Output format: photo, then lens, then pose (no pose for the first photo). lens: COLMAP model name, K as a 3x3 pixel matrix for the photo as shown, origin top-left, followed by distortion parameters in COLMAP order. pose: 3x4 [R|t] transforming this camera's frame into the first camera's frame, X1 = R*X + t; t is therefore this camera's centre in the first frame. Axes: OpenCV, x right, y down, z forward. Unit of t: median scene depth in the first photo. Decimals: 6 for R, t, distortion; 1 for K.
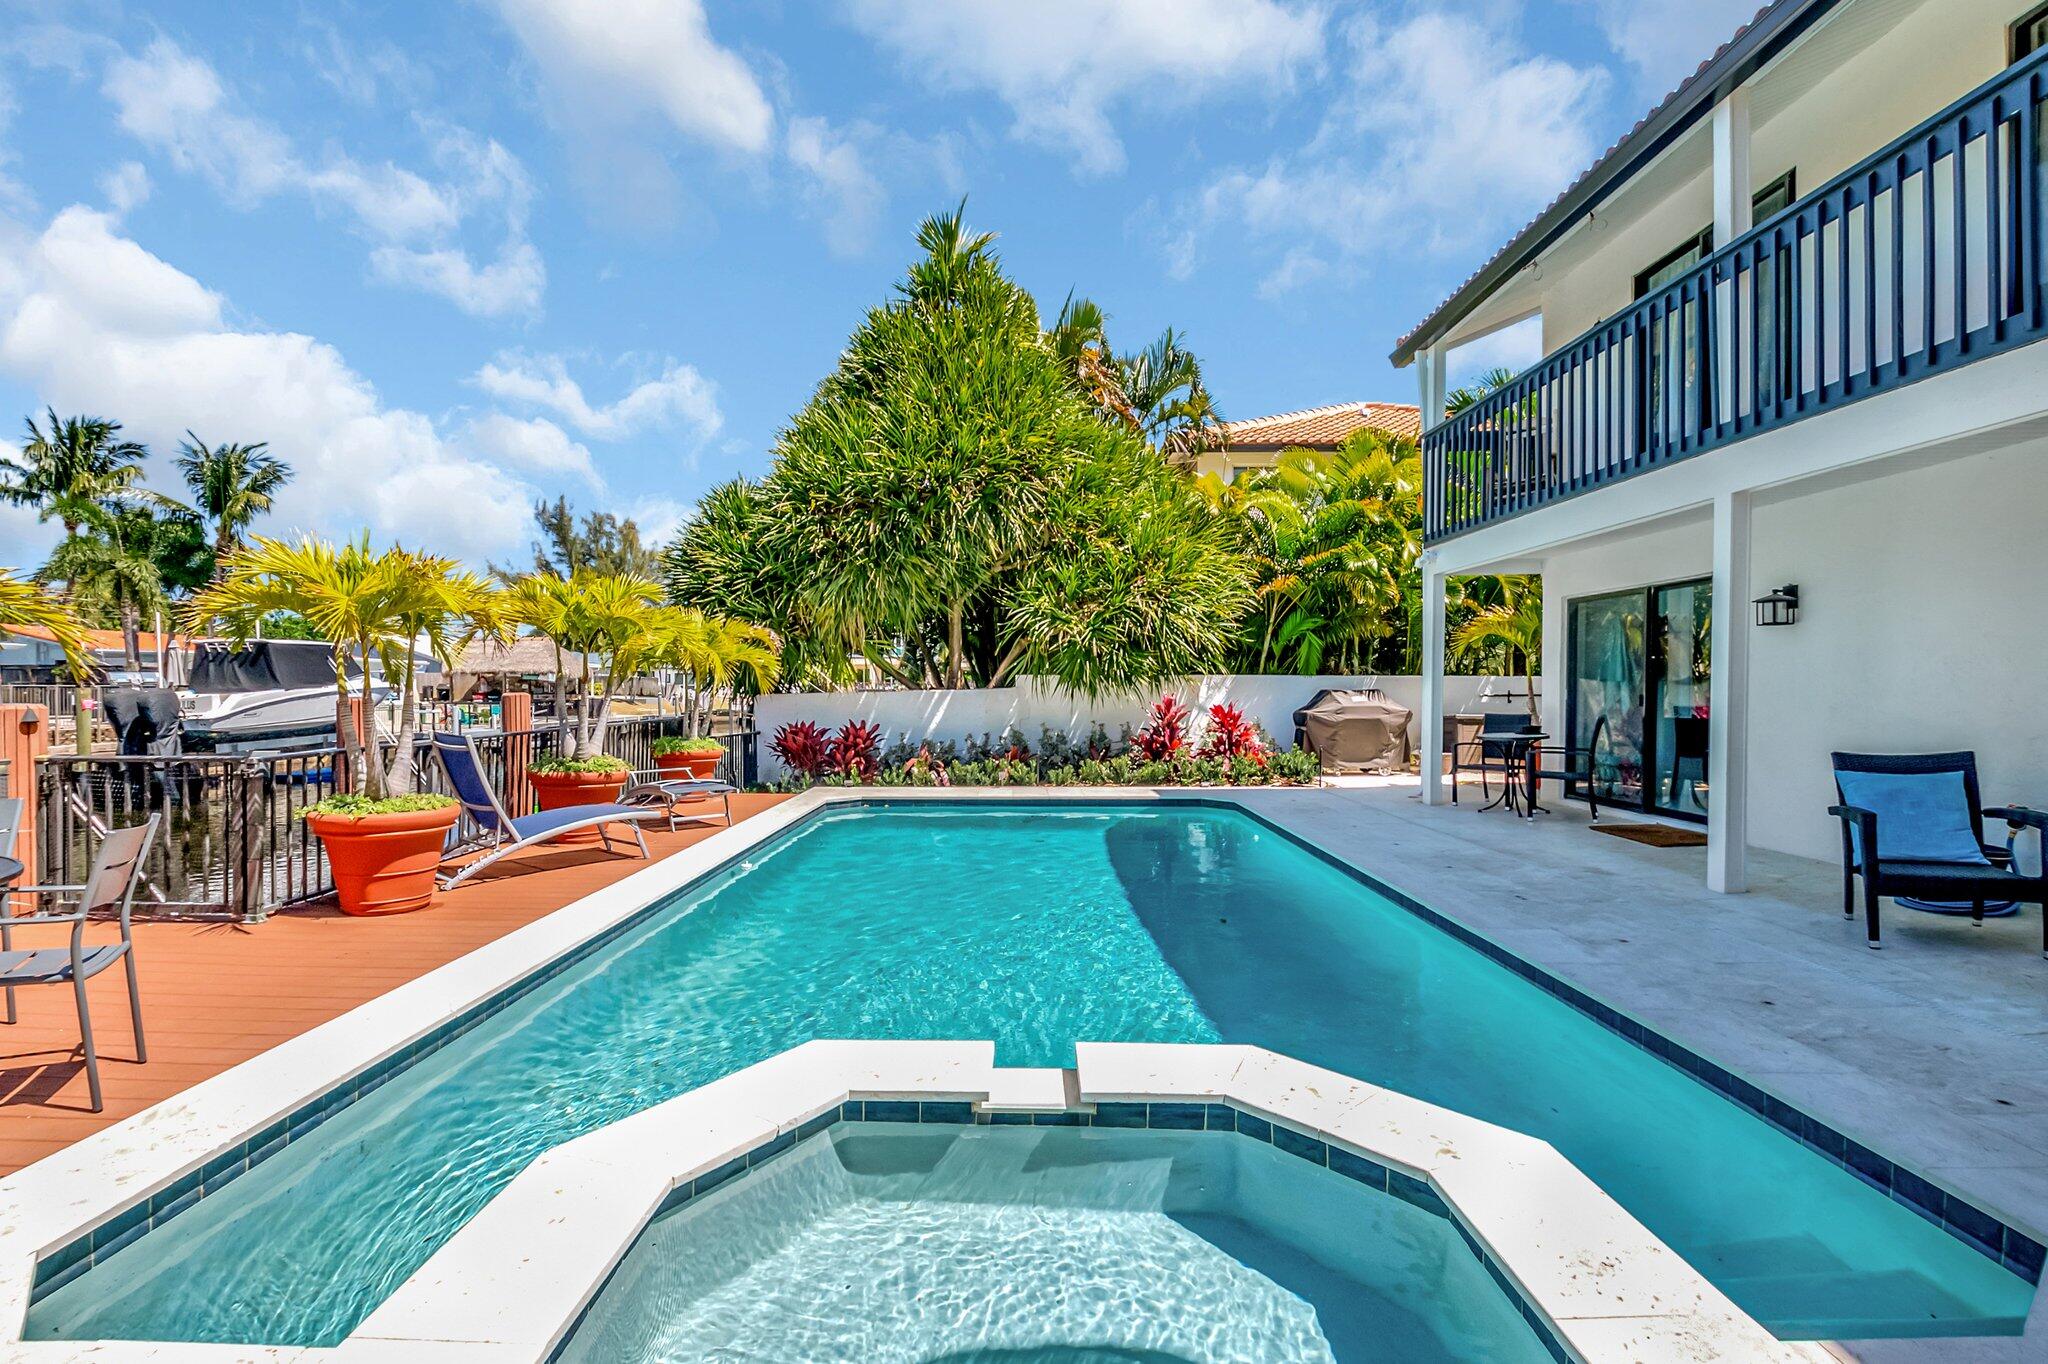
lens RADIAL K [[931.4, 0, 1023.9], [0, 931.4, 702.3], [0, 0, 1]] dist [-0.012299, -0.000850]
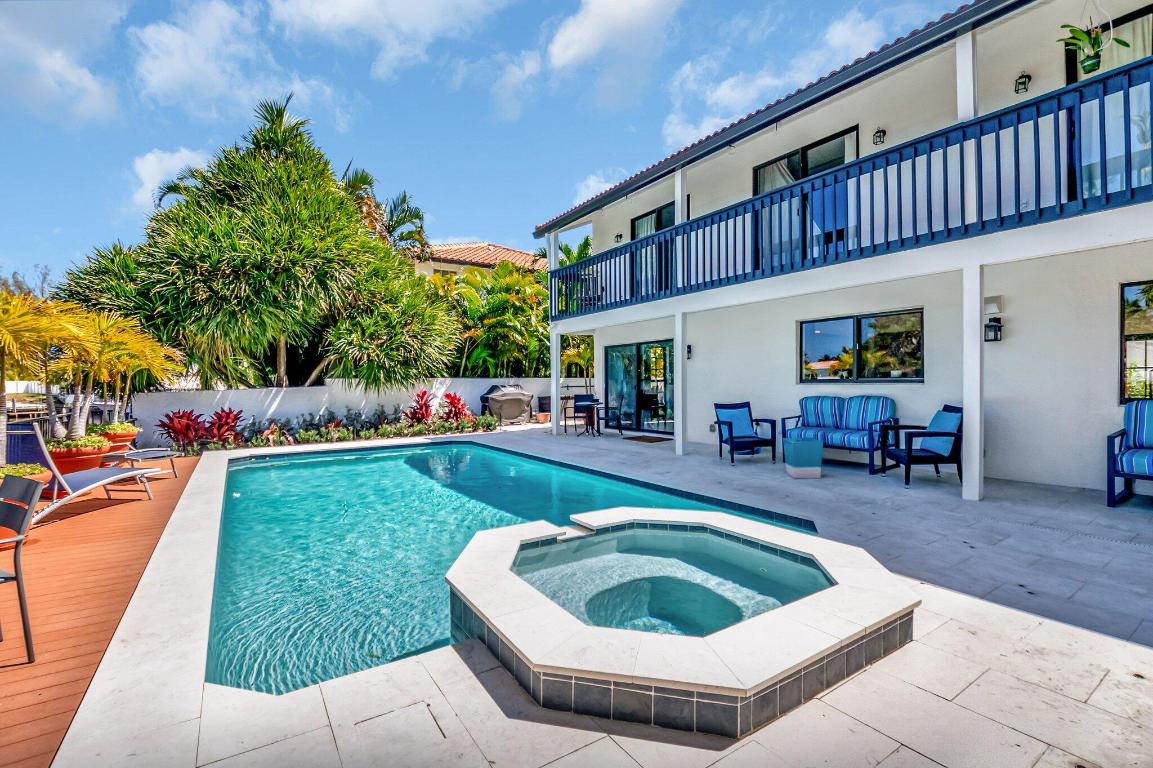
lens RADIAL K [[513.9, 0, 578.0], [0, 513.9, 389.0], [0, 0, 1]] dist [0.000101, -0.013822]
pose [[0.832816, -0.016101, 0.553316, -0.165068], [0.020181, 0.999796, -0.001282, 0.000618], [-0.553183, 0.012234, 0.832970, -0.055789]]
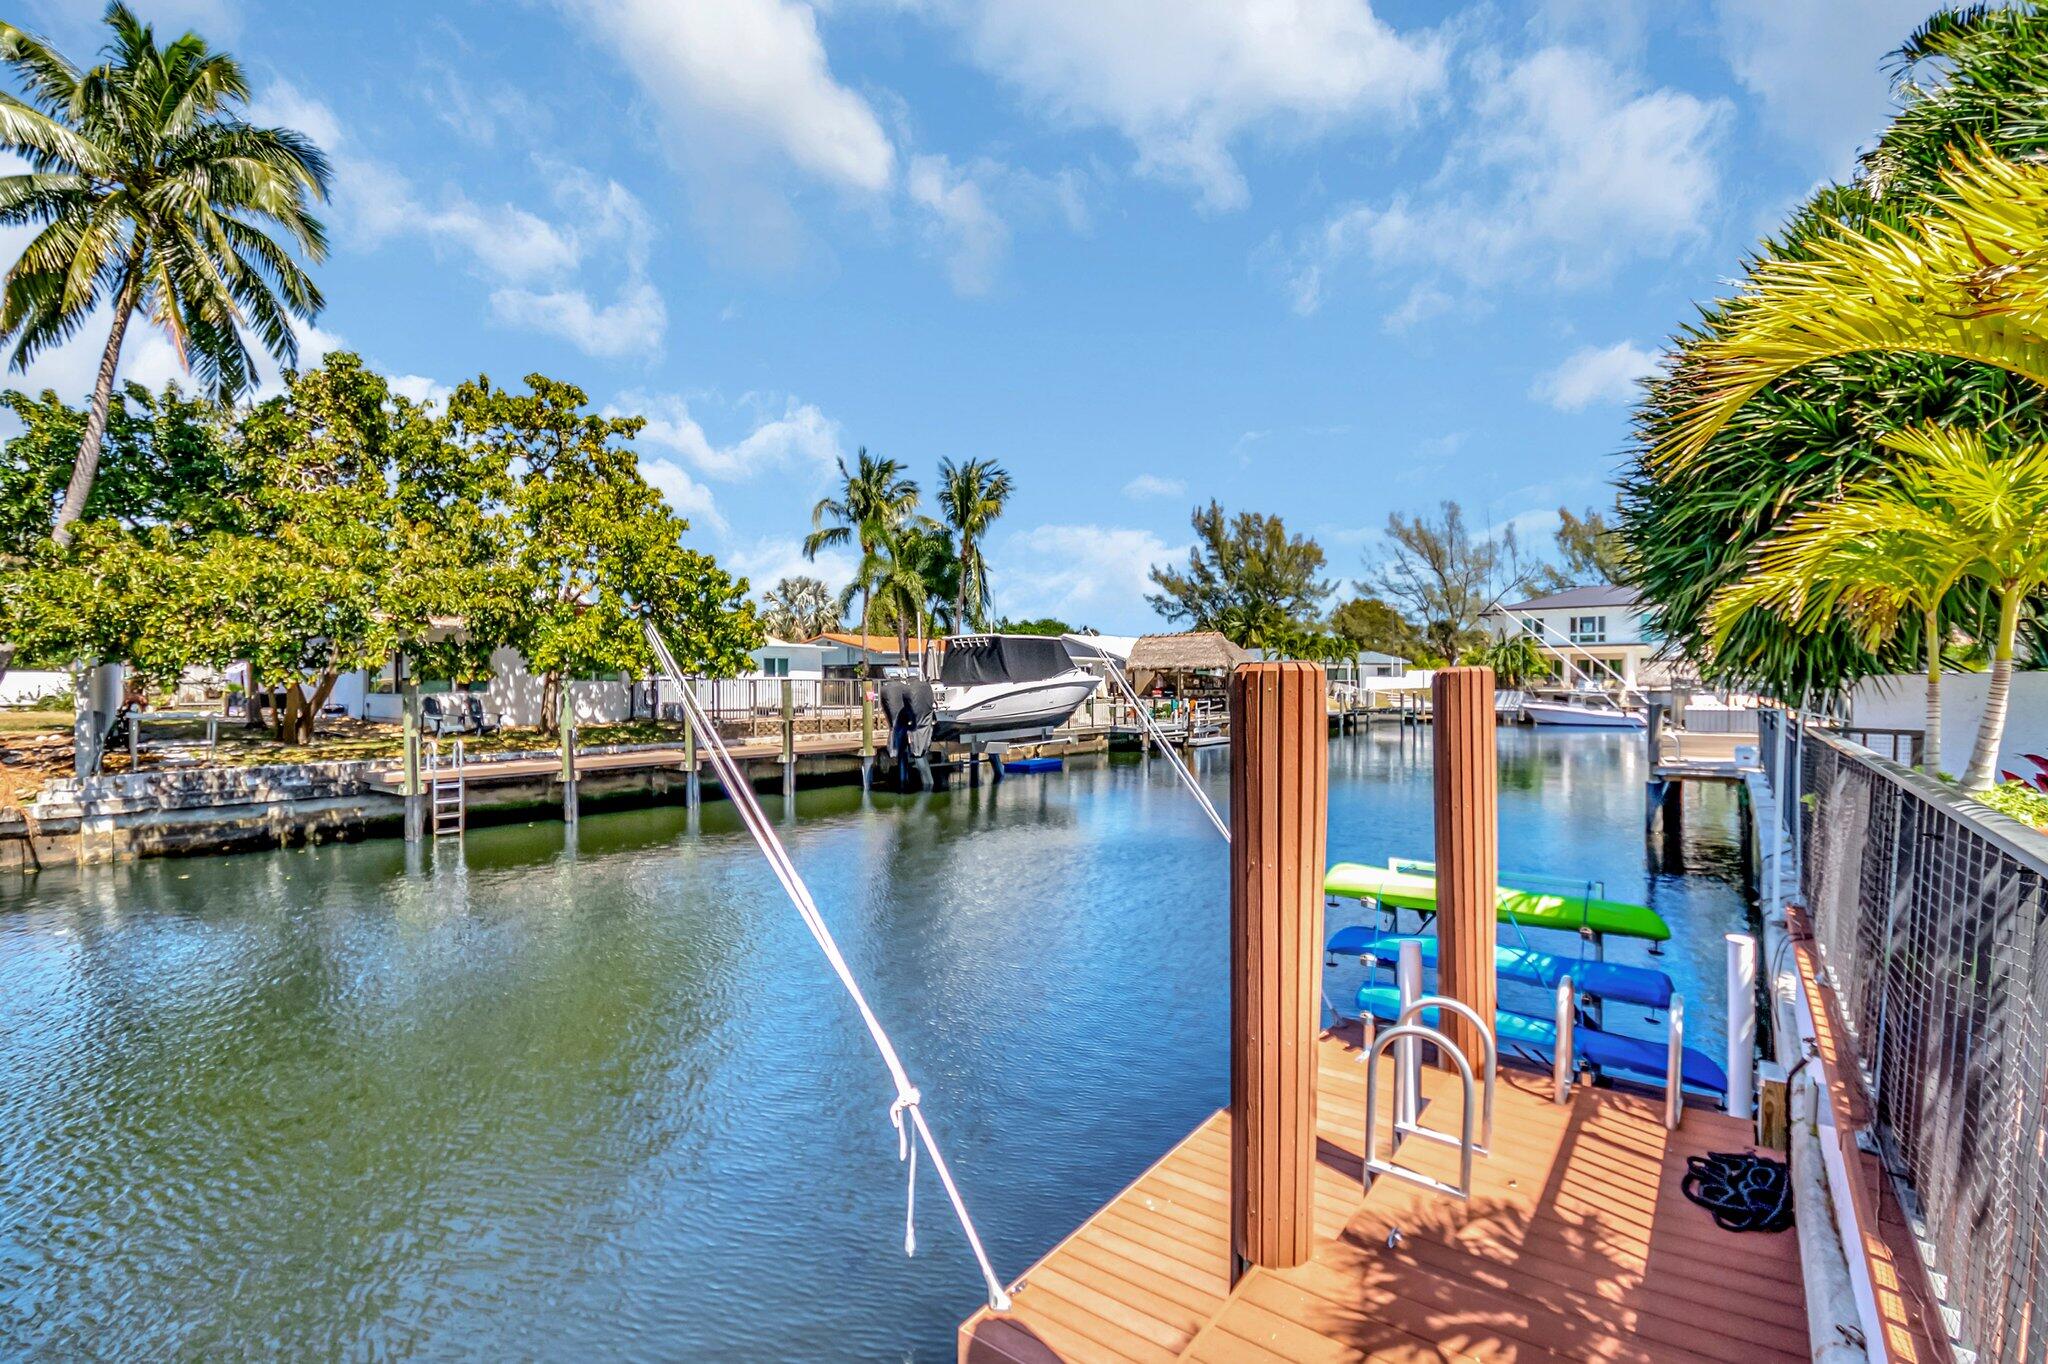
lens RADIAL K [[928.0, 0, 1025.4], [0, 928.0, 692.3], [0, 0, 1]] dist [0.001789, -0.015798]
pose [[0.796884, 0.002485, -0.604127, -0.383055], [-0.007053, 0.999962, -0.005190, 0.004333], [0.604091, 0.008396, 0.796871, 0.435234]]
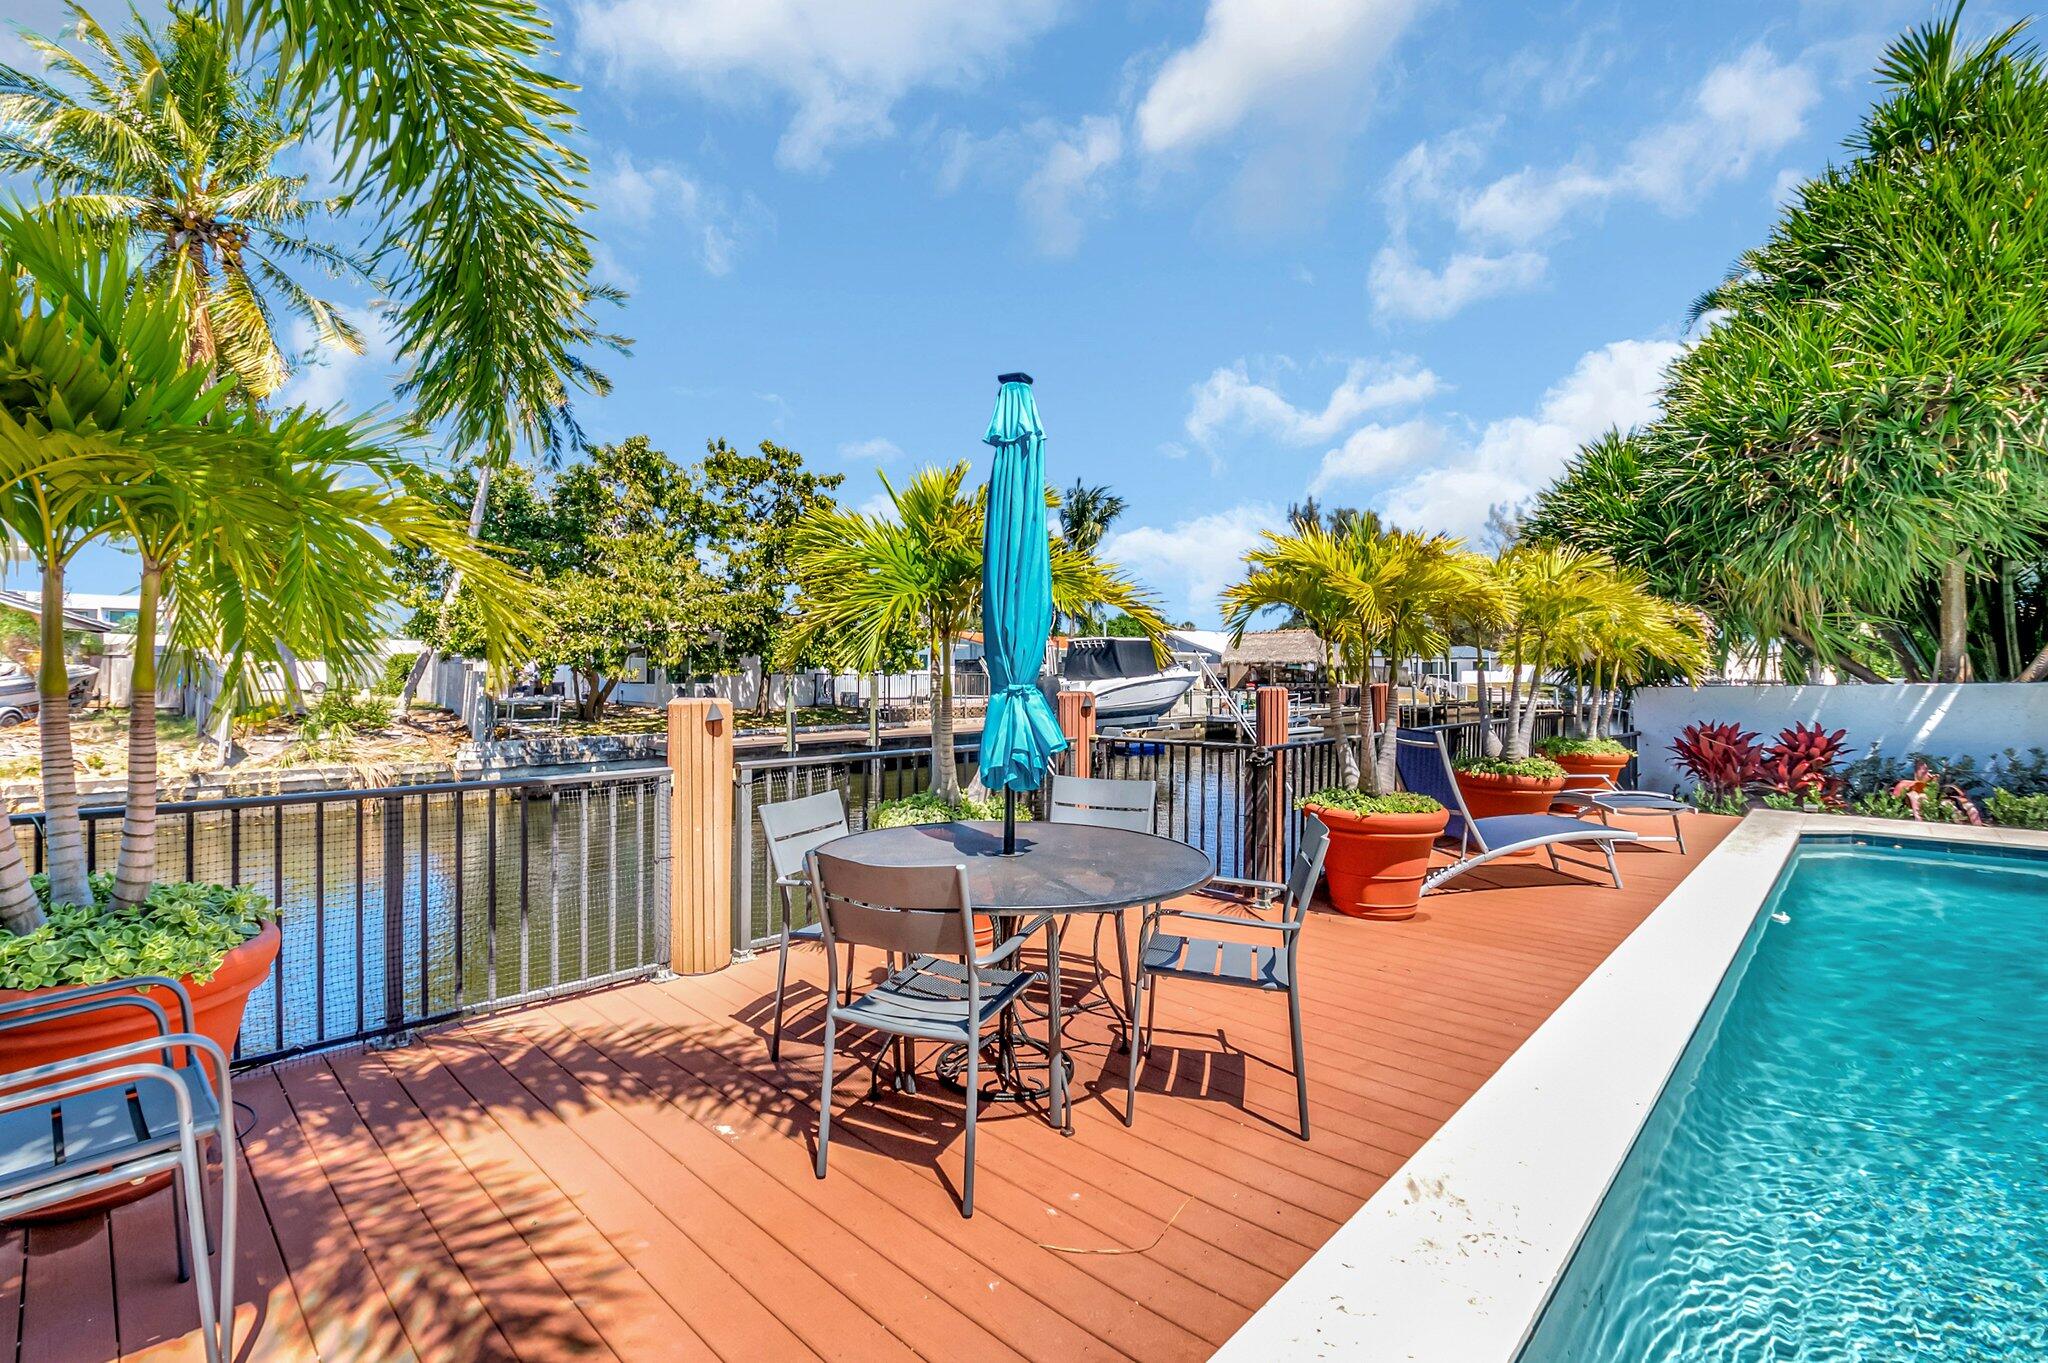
lens RADIAL K [[926.5, 0, 1017.8], [0, 926.5, 660.5], [0, 0, 1]] dist [-0.002093, -0.012454]
pose [[0.726885, -0.008955, -0.686700, -0.135416], [-0.013994, 0.999514, -0.027847, -0.001500], [0.686616, 0.029851, 0.726407, 0.023126]]
